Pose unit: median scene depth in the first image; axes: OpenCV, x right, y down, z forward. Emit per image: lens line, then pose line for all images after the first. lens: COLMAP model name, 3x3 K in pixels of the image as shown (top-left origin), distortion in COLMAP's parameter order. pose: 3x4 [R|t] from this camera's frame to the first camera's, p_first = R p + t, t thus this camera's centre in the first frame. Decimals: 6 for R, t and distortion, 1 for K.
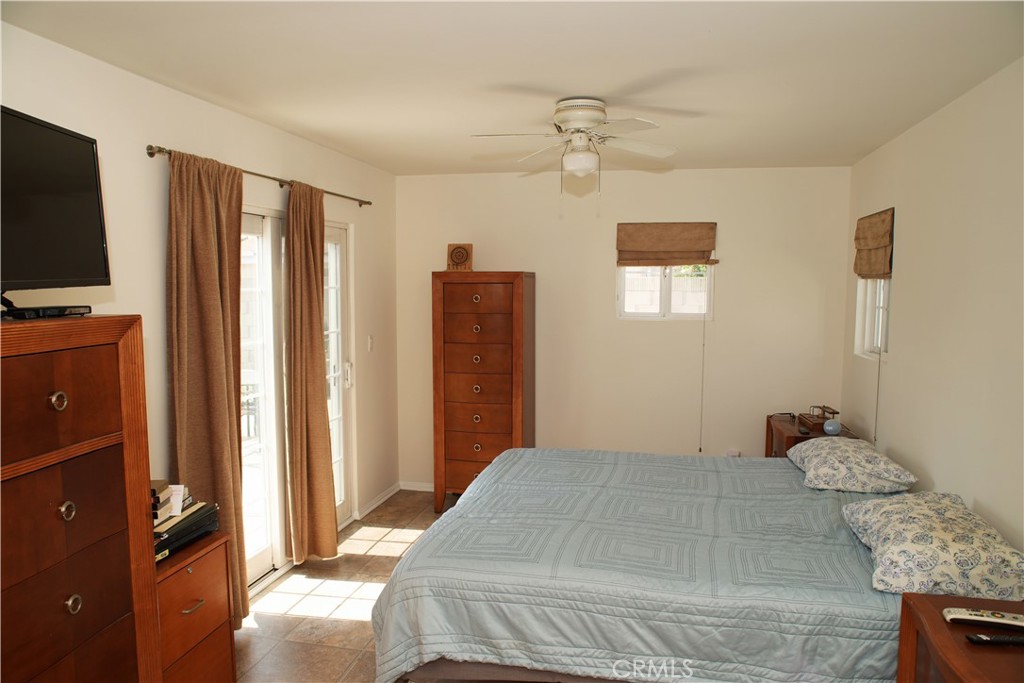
lens RADIAL K [[706.2, 0, 511.9], [0, 706.2, 345.3], [0, 0, 1]] dist [-0.092630, 0.069876]
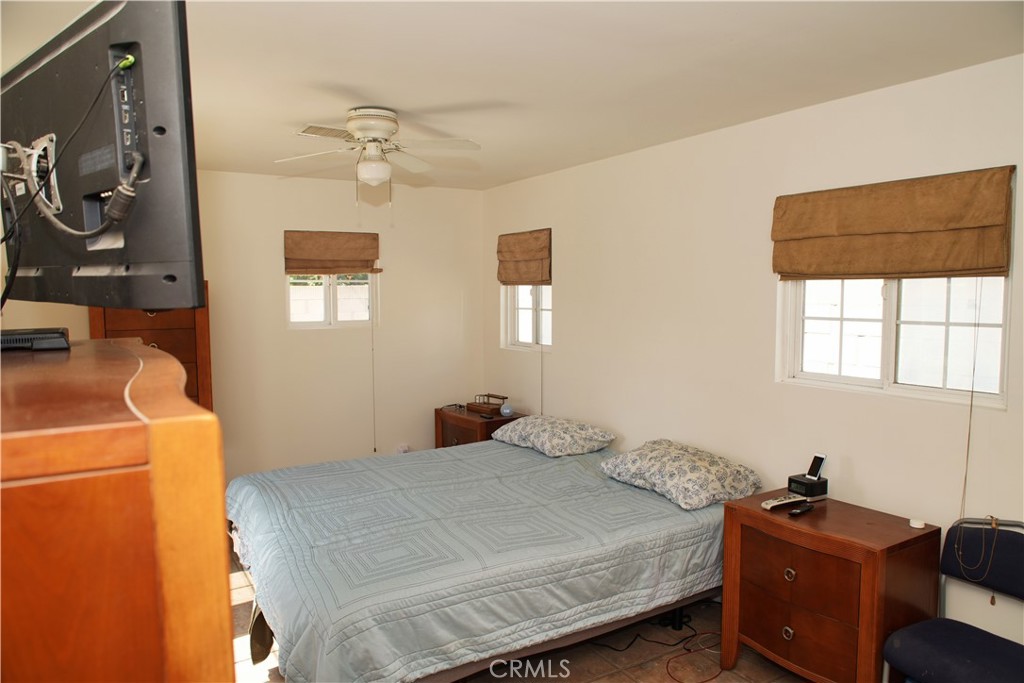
lens RADIAL K [[706.2, 0, 511.9], [0, 706.2, 345.3], [0, 0, 1]] dist [-0.092630, 0.069876]
pose [[0.728760, -0.060257, 0.682113, -0.486566], [0.068582, 0.997535, 0.014848, -0.013907], [-0.681327, 0.035960, 0.731096, 0.147641]]
